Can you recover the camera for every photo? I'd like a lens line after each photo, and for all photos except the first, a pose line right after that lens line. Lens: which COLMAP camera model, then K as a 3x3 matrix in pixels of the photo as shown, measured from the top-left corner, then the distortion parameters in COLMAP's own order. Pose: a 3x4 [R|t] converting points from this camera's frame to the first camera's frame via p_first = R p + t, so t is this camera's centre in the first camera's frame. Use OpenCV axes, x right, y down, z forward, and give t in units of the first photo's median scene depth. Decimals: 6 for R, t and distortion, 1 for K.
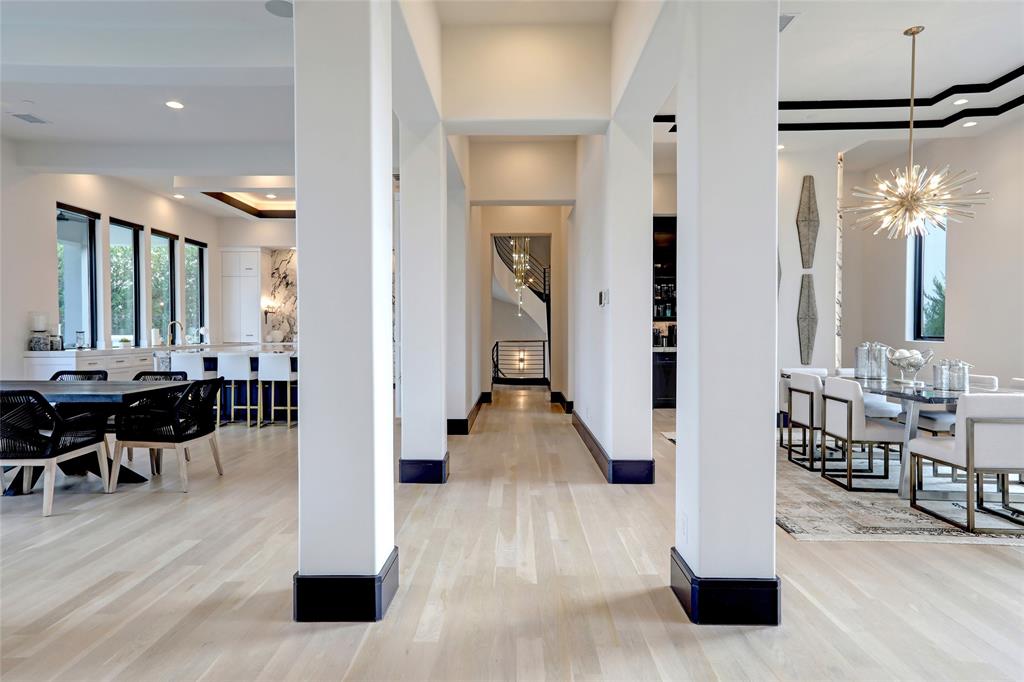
lens RADIAL K [[601.9, 0, 508.6], [0, 601.9, 339.4], [0, 0, 1]] dist [-0.000082, 0.029395]
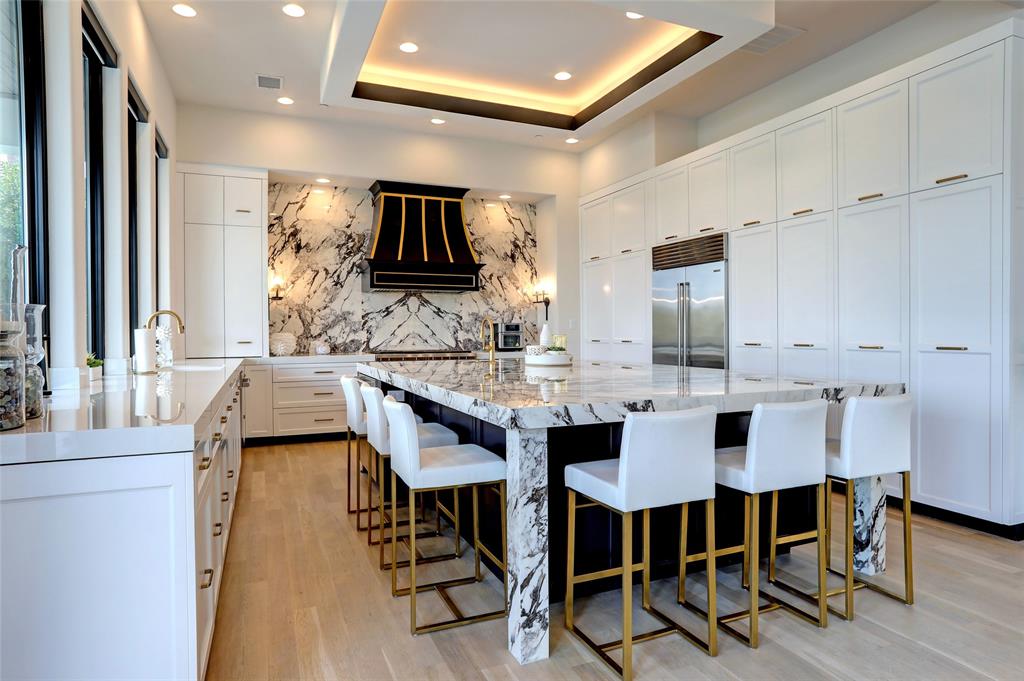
lens RADIAL K [[586.1, 0, 508.3], [0, 586.1, 335.4], [0, 0, 1]] dist [-0.070040, 0.050079]
pose [[0.915251, -0.009400, 0.402775, -0.483682], [0.013385, 0.999885, -0.007080, -0.007128], [-0.402662, 0.011872, 0.915272, 0.533164]]
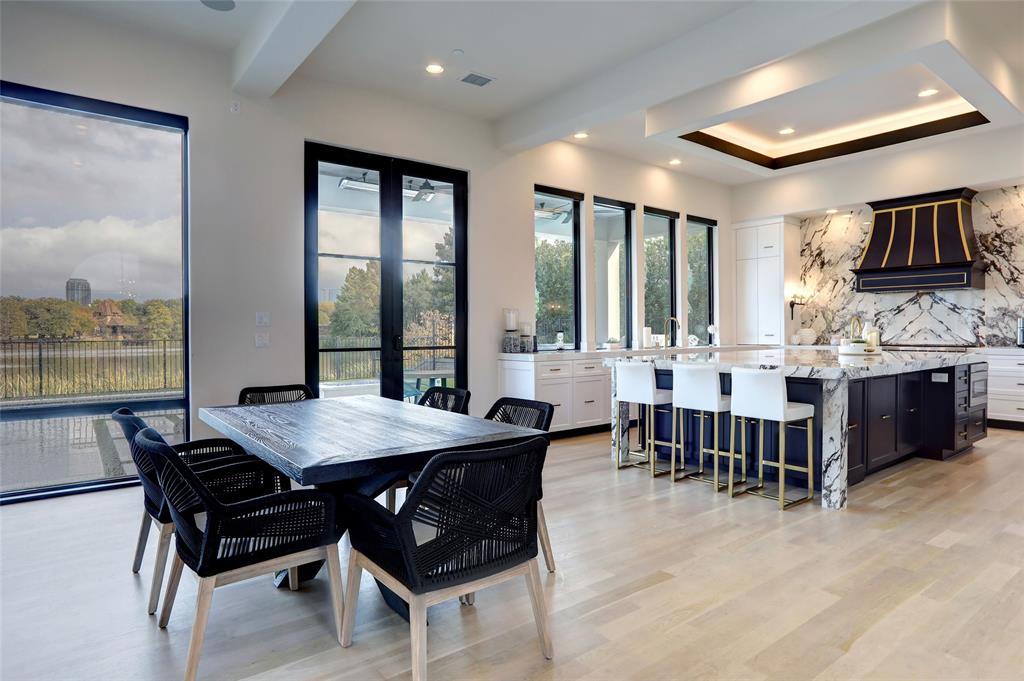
lens RADIAL K [[586.1, 0, 508.3], [0, 586.1, 335.4], [0, 0, 1]] dist [-0.070040, 0.050079]
pose [[0.626955, -0.000293, -0.779055, -0.081053], [-0.004811, 0.999979, -0.004247, -0.001924], [0.779040, 0.006411, 0.626941, 0.333429]]
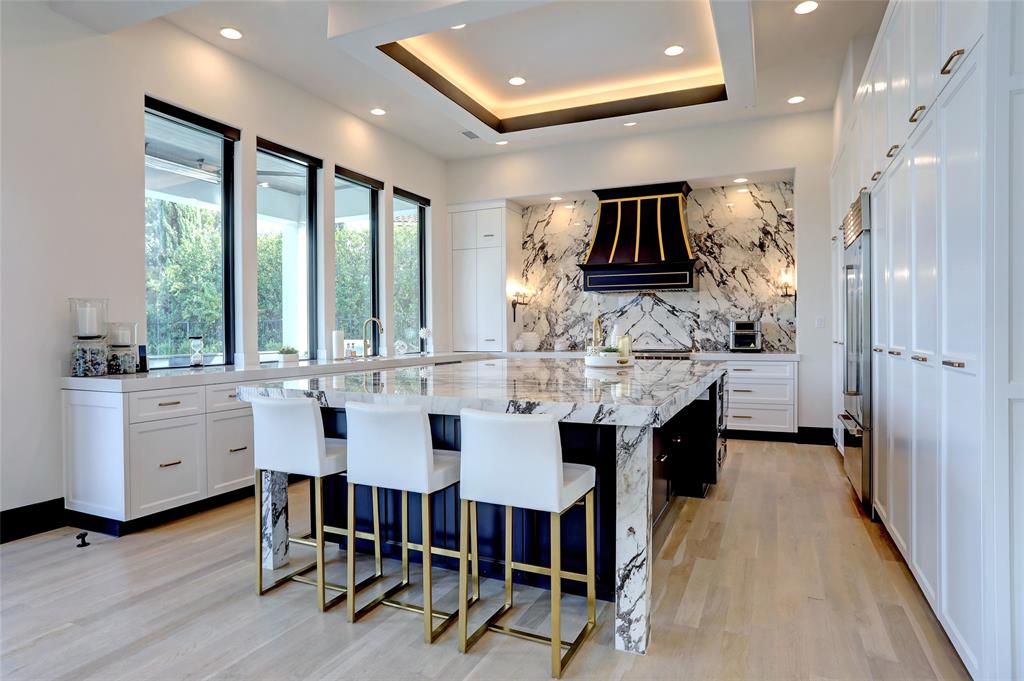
lens RADIAL K [[586.1, 0, 508.3], [0, 586.1, 335.4], [0, 0, 1]] dist [-0.070040, 0.050079]
pose [[0.915677, -0.006466, -0.401863, -0.187417], [0.003016, 0.999953, -0.009218, -0.006557], [0.401904, 0.007229, 0.915653, 0.504606]]
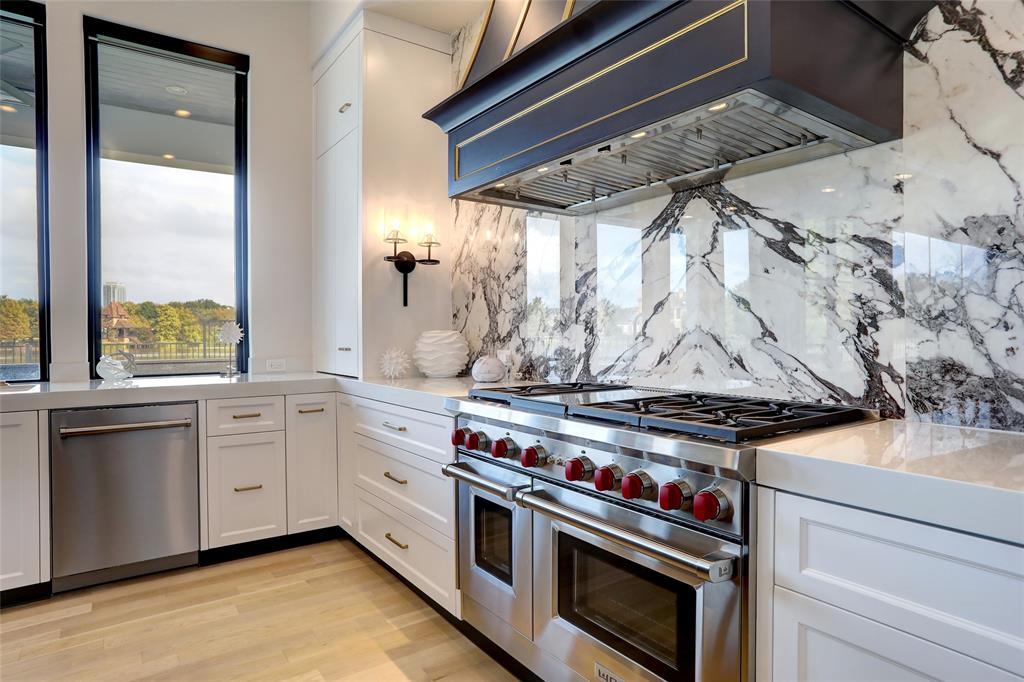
lens RADIAL K [[603.8, 0, 507.3], [0, 603.8, 335.5], [0, 0, 1]] dist [-0.060588, 0.052855]
pose [[0.583092, -0.003767, -0.812397, -0.193546], [-0.005289, 0.999950, -0.008433, -0.012505], [0.812389, 0.009214, 0.583043, 1.032051]]
